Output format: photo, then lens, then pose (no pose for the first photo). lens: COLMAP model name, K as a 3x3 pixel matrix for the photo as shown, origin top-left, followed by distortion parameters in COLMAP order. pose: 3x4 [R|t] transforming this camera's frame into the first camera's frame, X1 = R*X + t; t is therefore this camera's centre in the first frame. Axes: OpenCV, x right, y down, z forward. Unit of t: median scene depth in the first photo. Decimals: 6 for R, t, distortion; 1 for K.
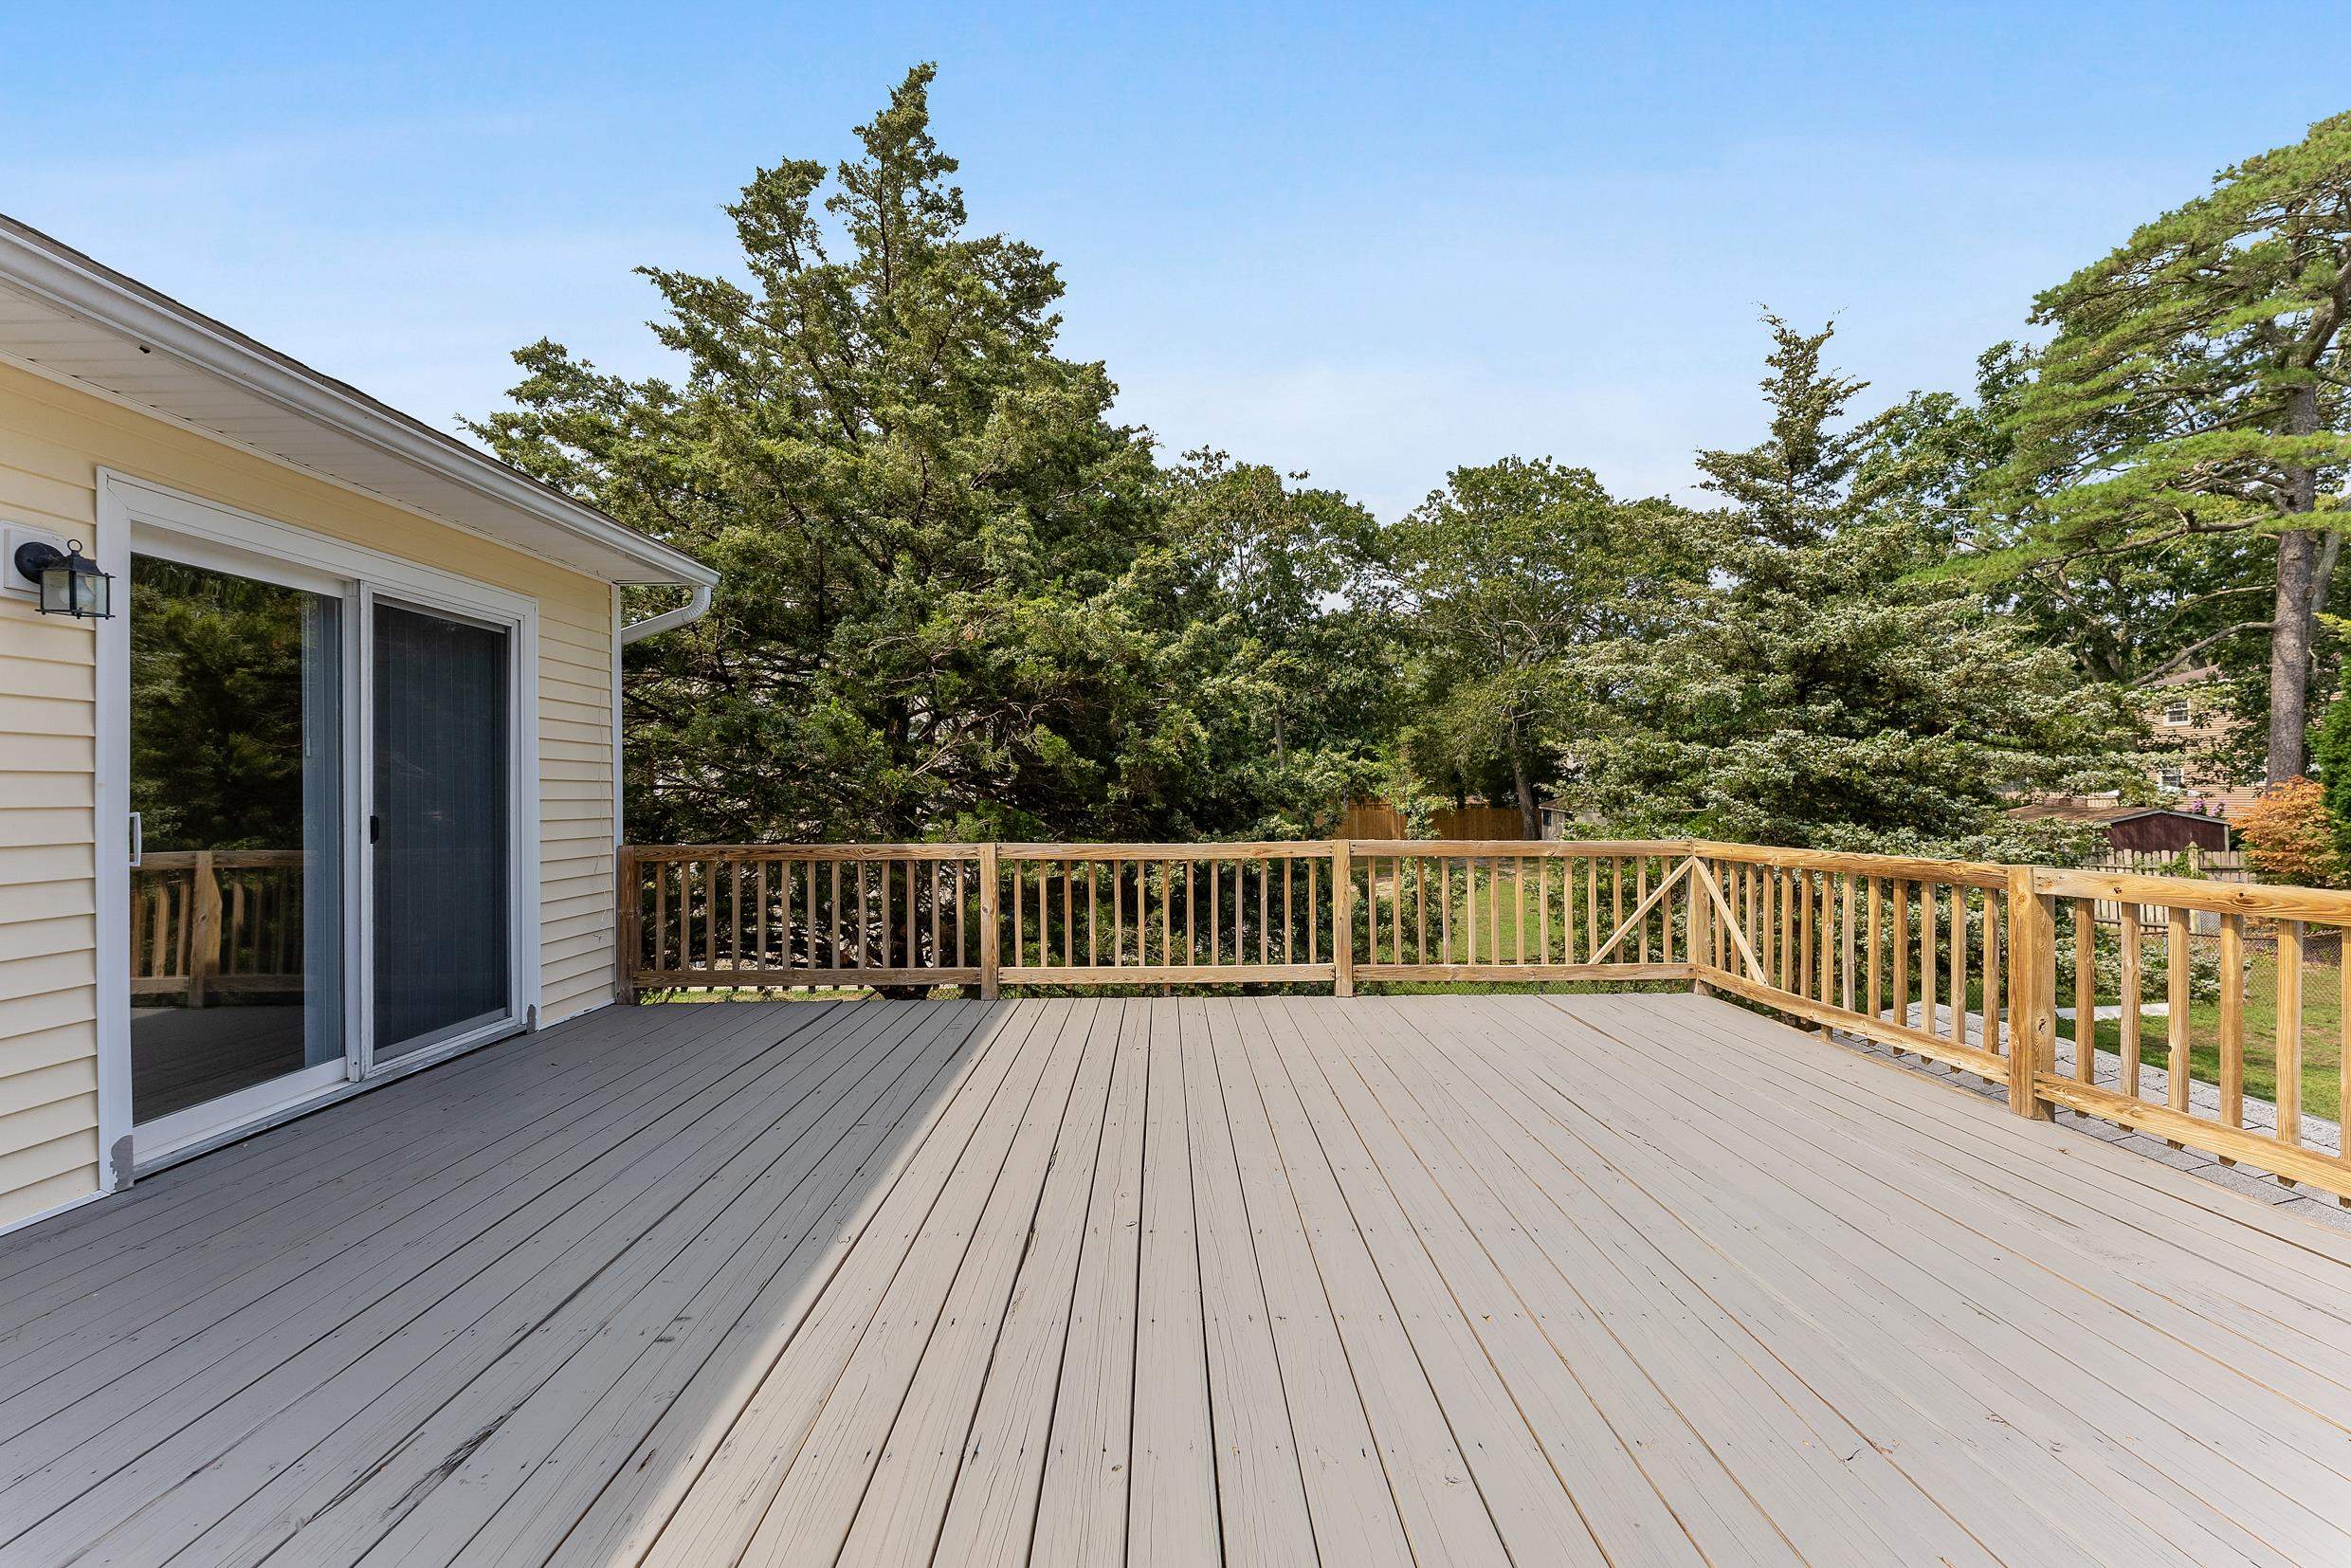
lens RADIAL K [[966.7, 0, 1177.4], [0, 966.7, 792.7], [0, 0, 1]] dist [0.000296, -0.001648]
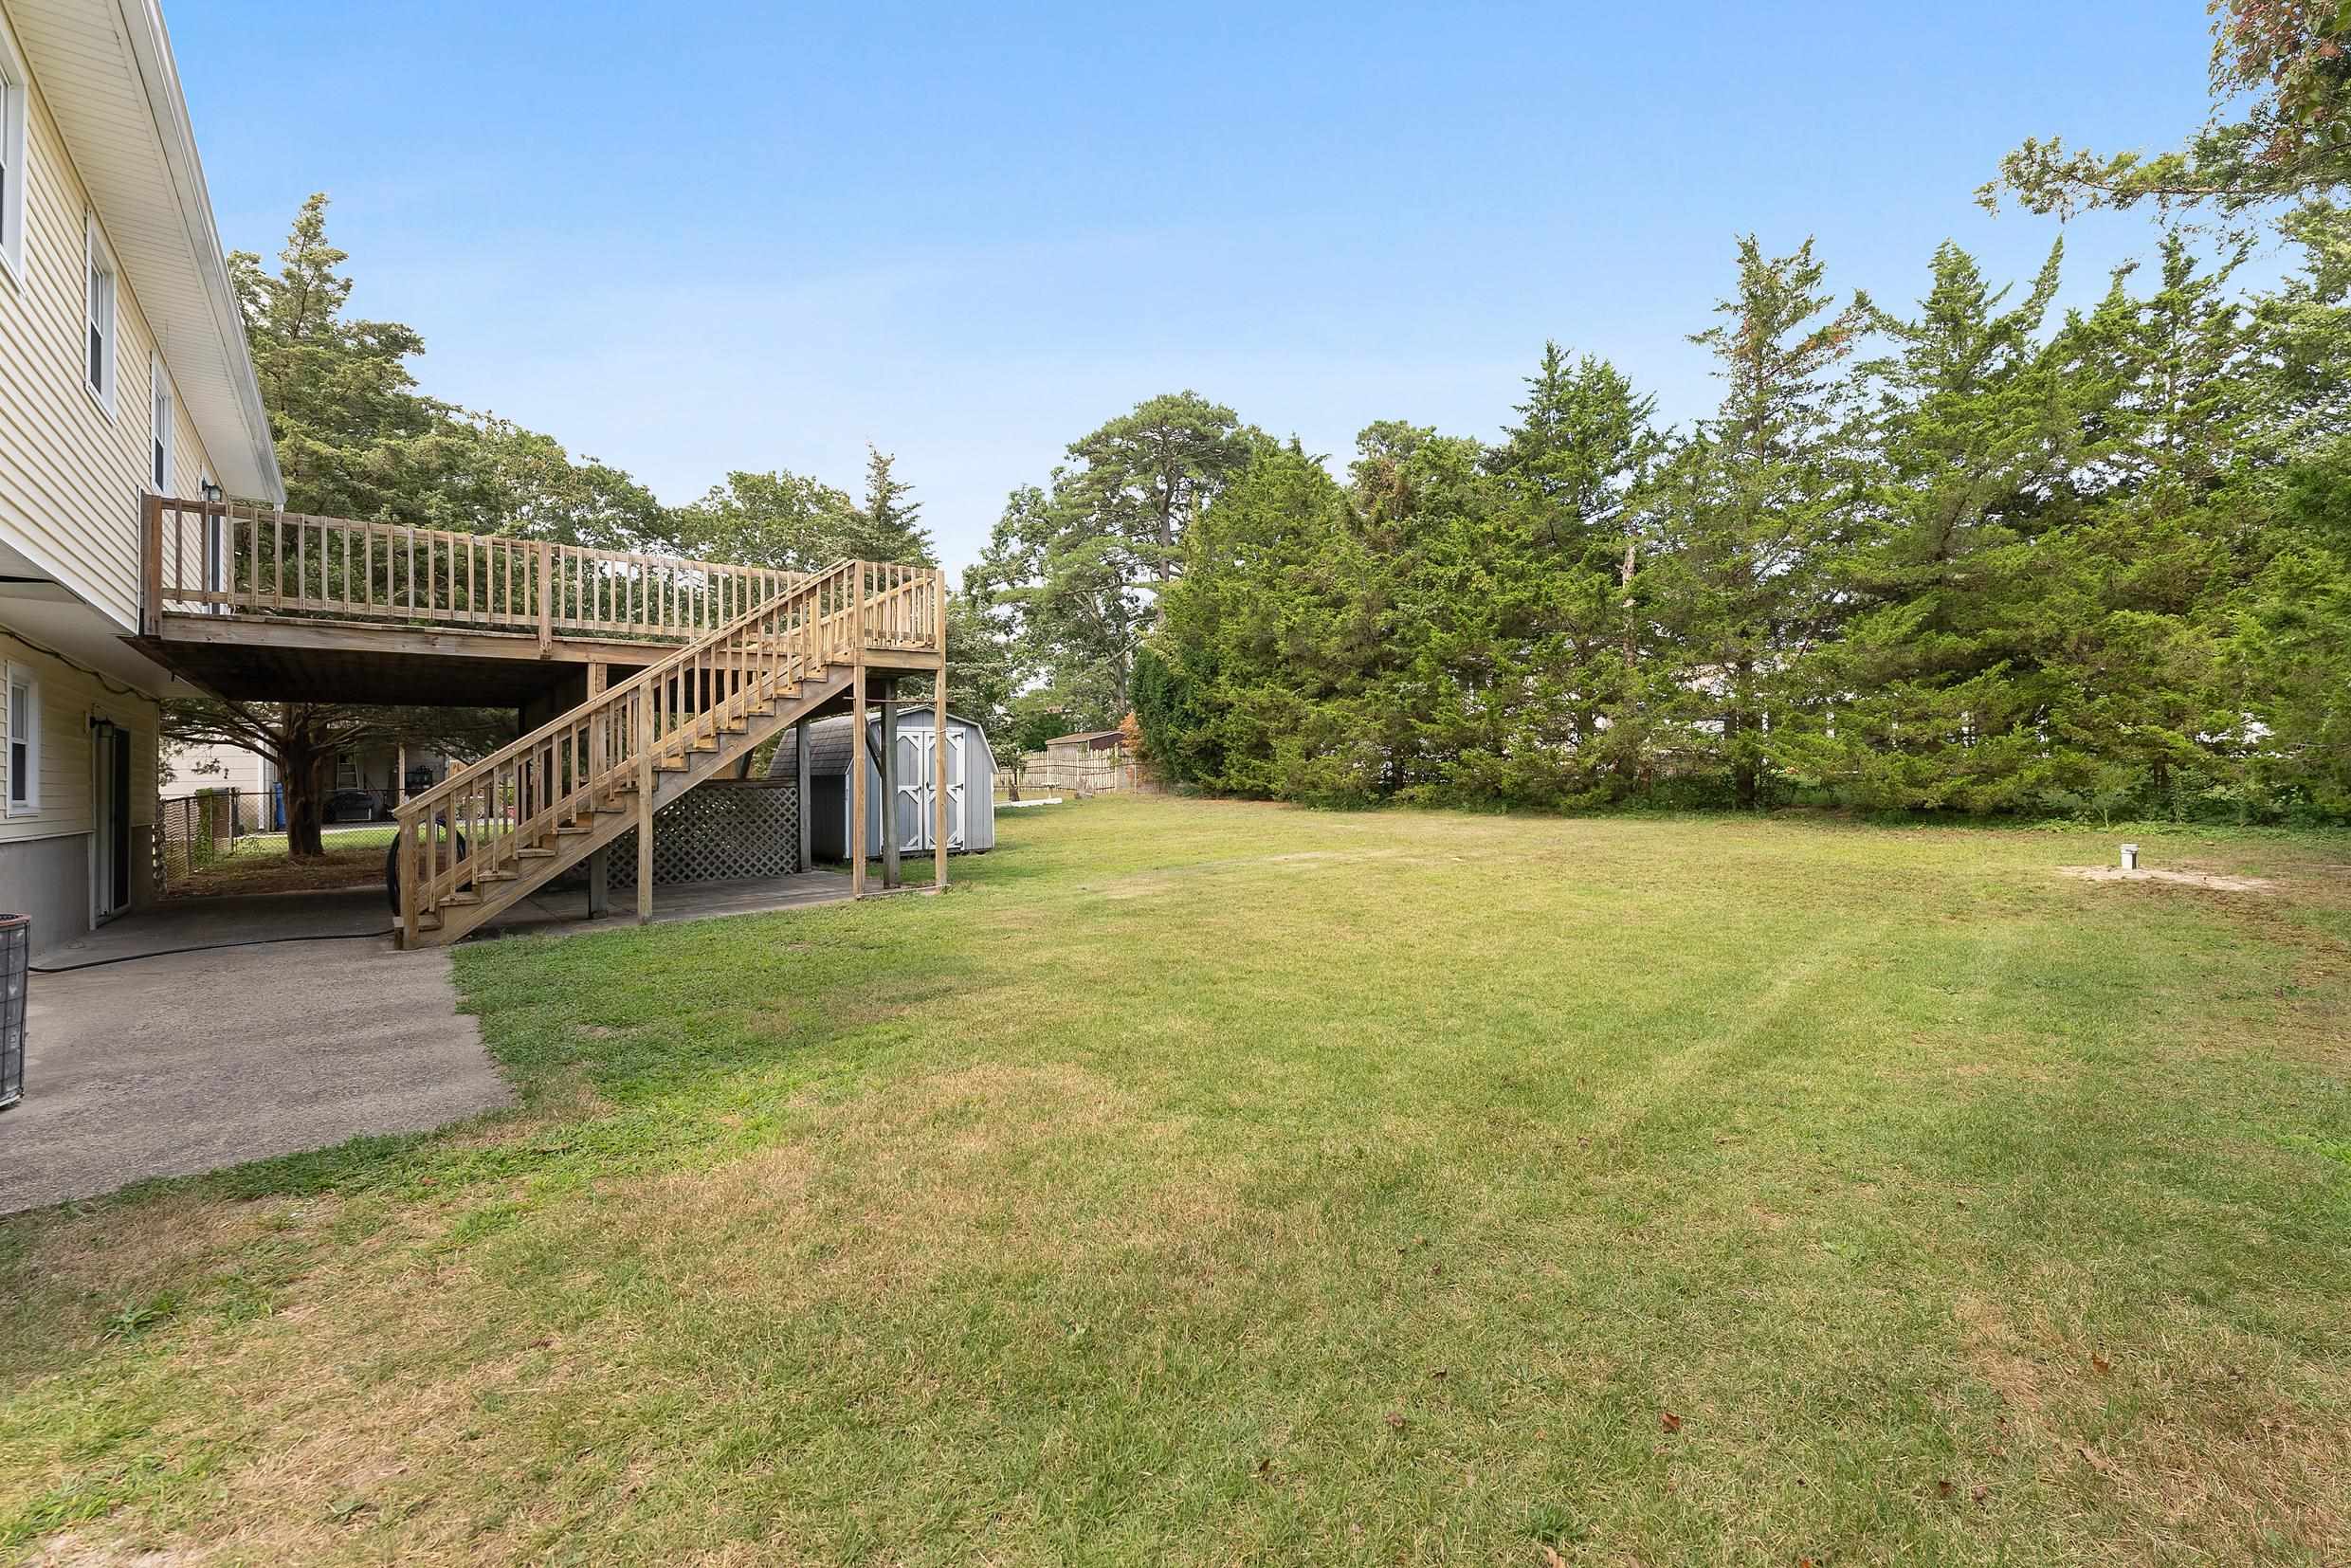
lens RADIAL K [[966.7, 0, 1171.9], [0, 966.7, 777.9], [0, 0, 1]] dist [0.000296, -0.001648]
pose [[0.781610, -0.003749, 0.623756, -0.041686], [0.011470, 0.999899, -0.008363, 0.068900], [-0.623662, 0.013691, 0.781574, -0.301741]]
